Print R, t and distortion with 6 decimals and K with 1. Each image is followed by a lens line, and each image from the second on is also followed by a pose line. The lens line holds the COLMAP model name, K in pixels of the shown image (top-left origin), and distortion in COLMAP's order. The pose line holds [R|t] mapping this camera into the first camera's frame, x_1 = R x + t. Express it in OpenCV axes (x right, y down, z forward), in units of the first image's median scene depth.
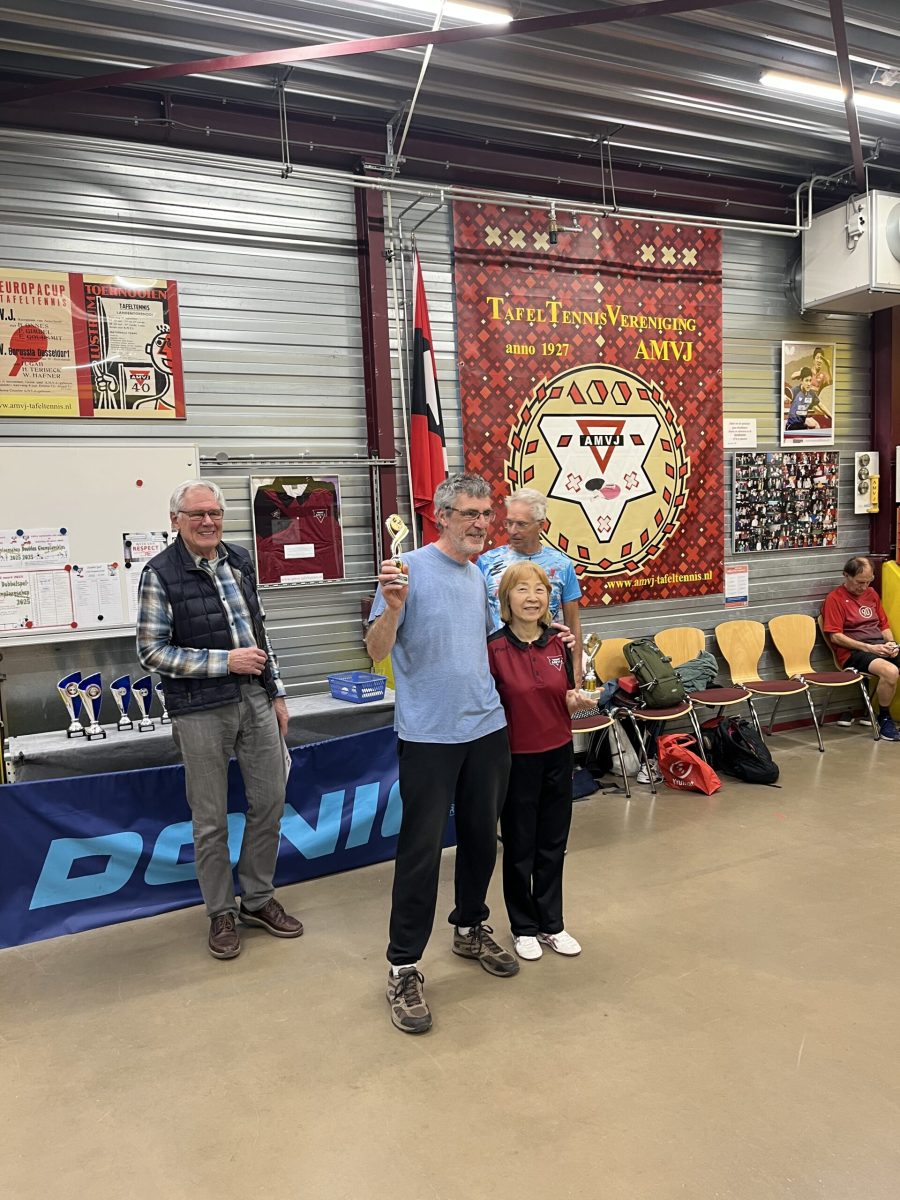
lens RADIAL K [[925.7, 0, 446.4], [0, 925.7, 602.1], [0, 0, 1]] dist [0.046985, -0.018710]
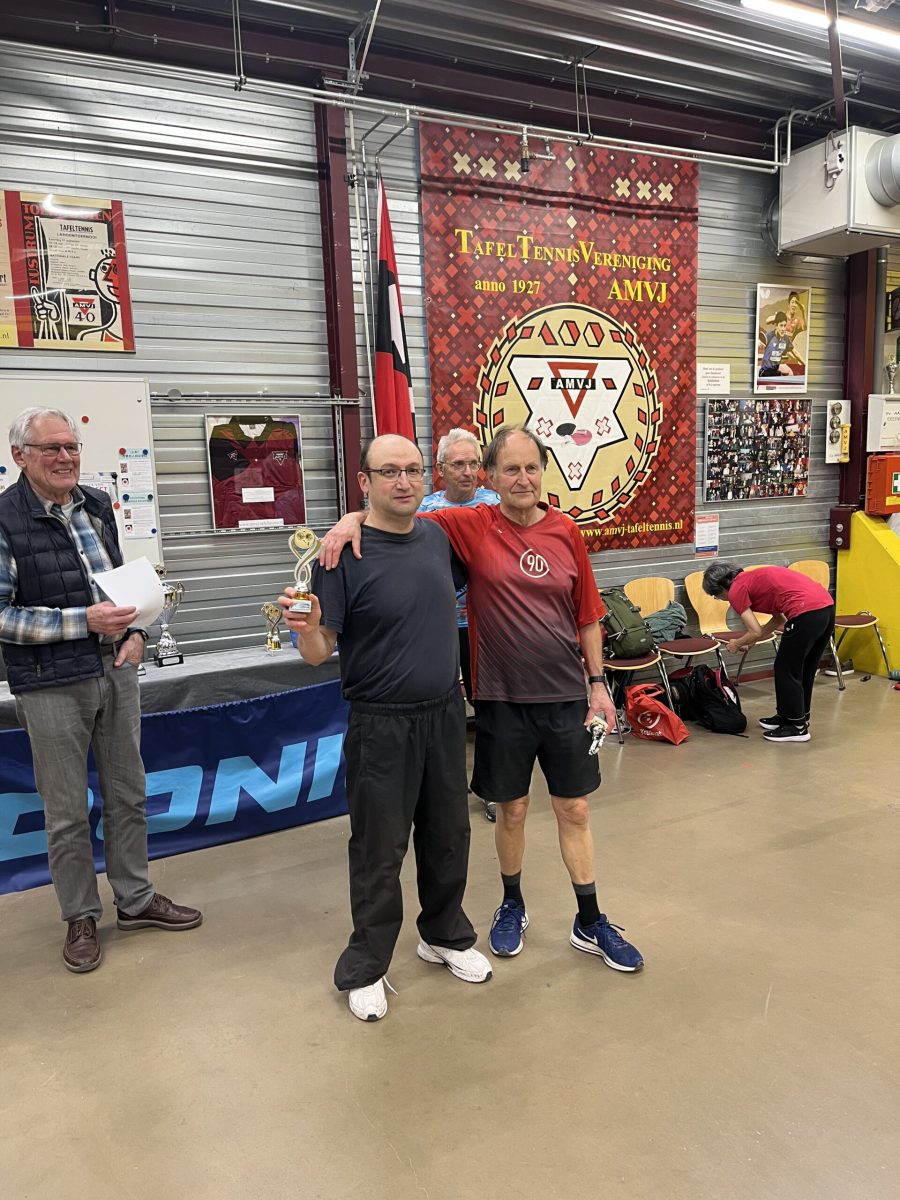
lens RADIAL K [[925.7, 0, 456.9], [0, 925.7, 603.1], [0, 0, 1]] dist [0.046985, -0.018710]
pose [[0.999009, 0.001592, 0.044473, 0.003191], [-0.003799, 0.998762, 0.049594, 0.007416], [-0.044339, -0.049714, 0.997779, 0.026604]]
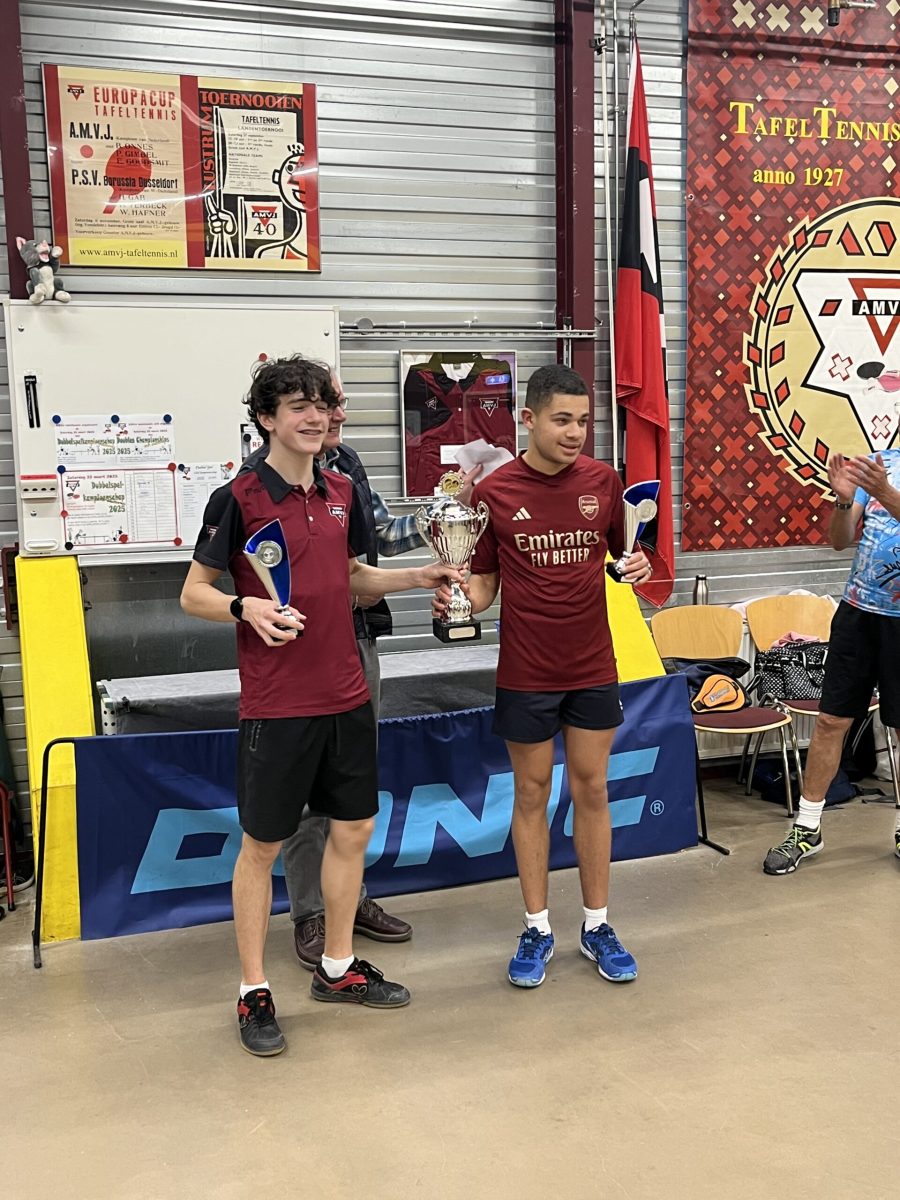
lens RADIAL K [[1350.5, 0, 461.0], [0, 1350.5, 610.7], [0, 0, 1]] dist [0.037272, 0.000000]
pose [[0.994067, 0.038617, -0.101687, -0.039241], [-0.033151, 0.997941, 0.054908, 0.009965], [0.103598, -0.051211, 0.993300, -0.072255]]
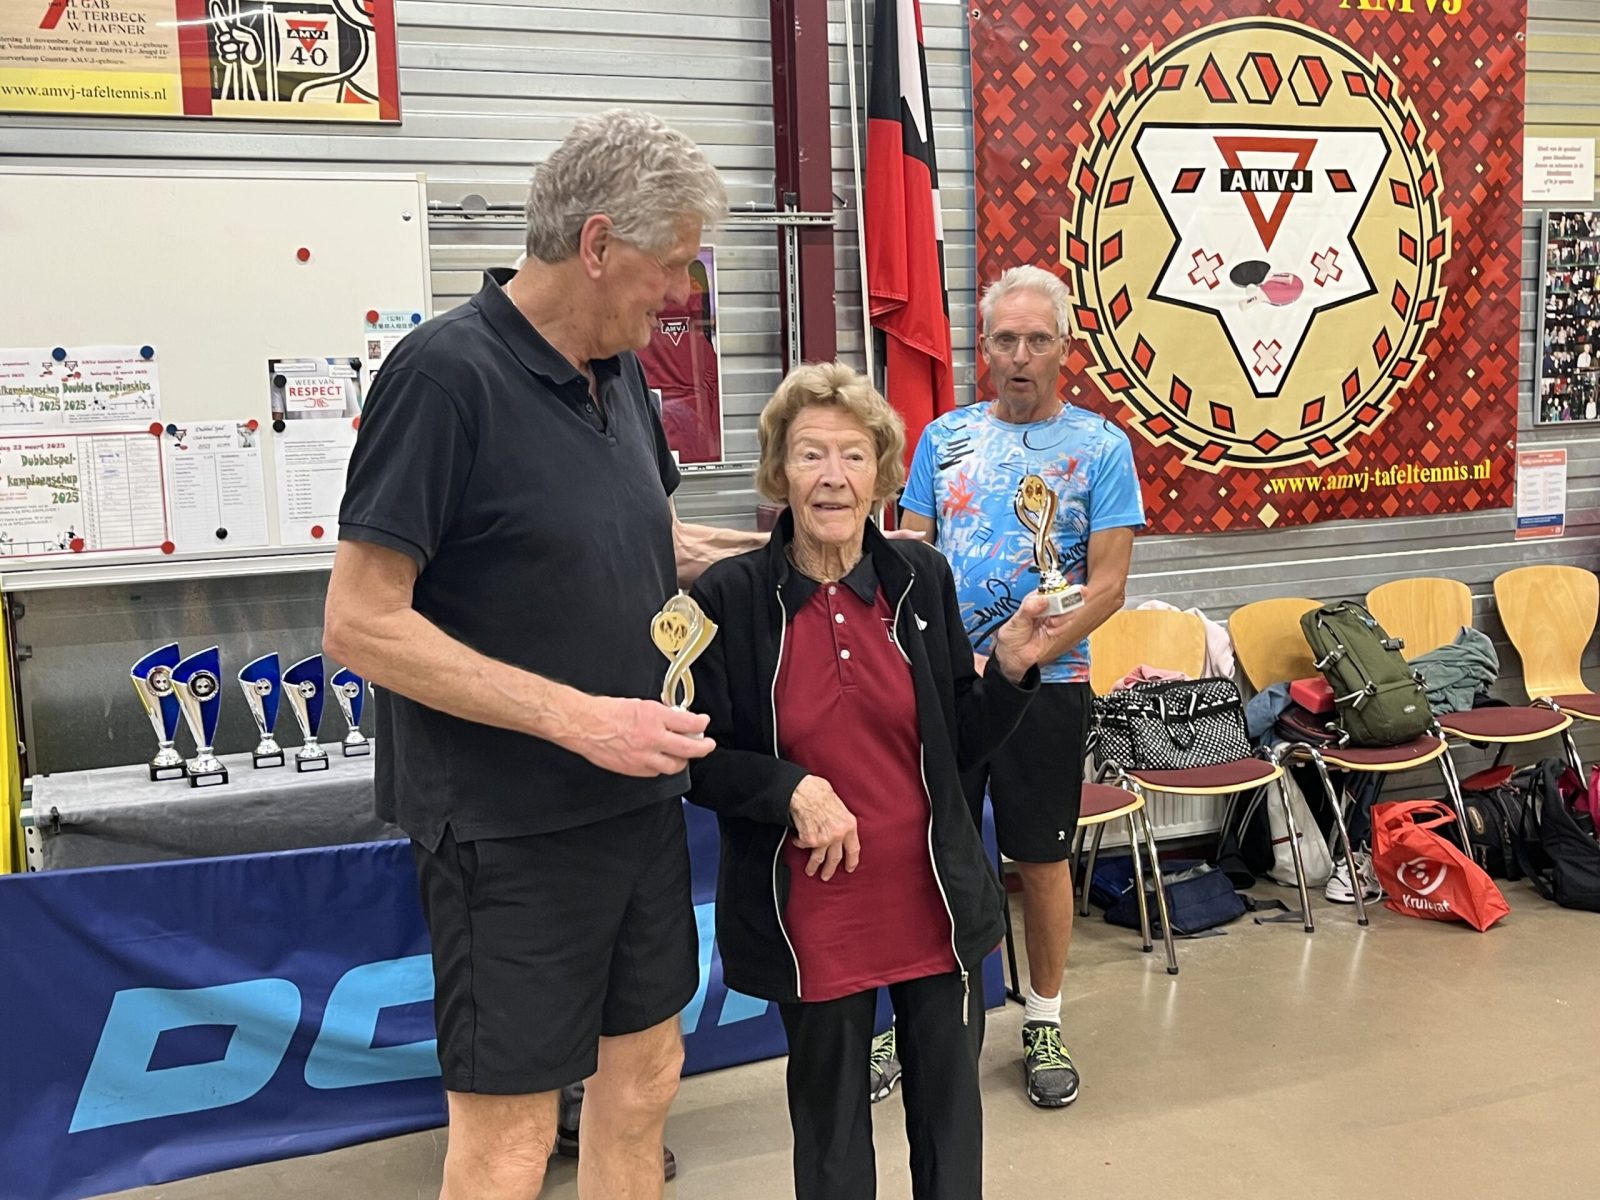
lens RADIAL K [[1800.7, 0, 815.1], [0, 1800.7, 572.2], [0, 0, 1]] dist [0.037272, 0.000000]
pose [[0.998508, 0.018281, -0.051446, -0.012146], [-0.016886, 0.999482, 0.027410, 0.004638], [0.051921, -0.026501, 0.998300, 0.062326]]
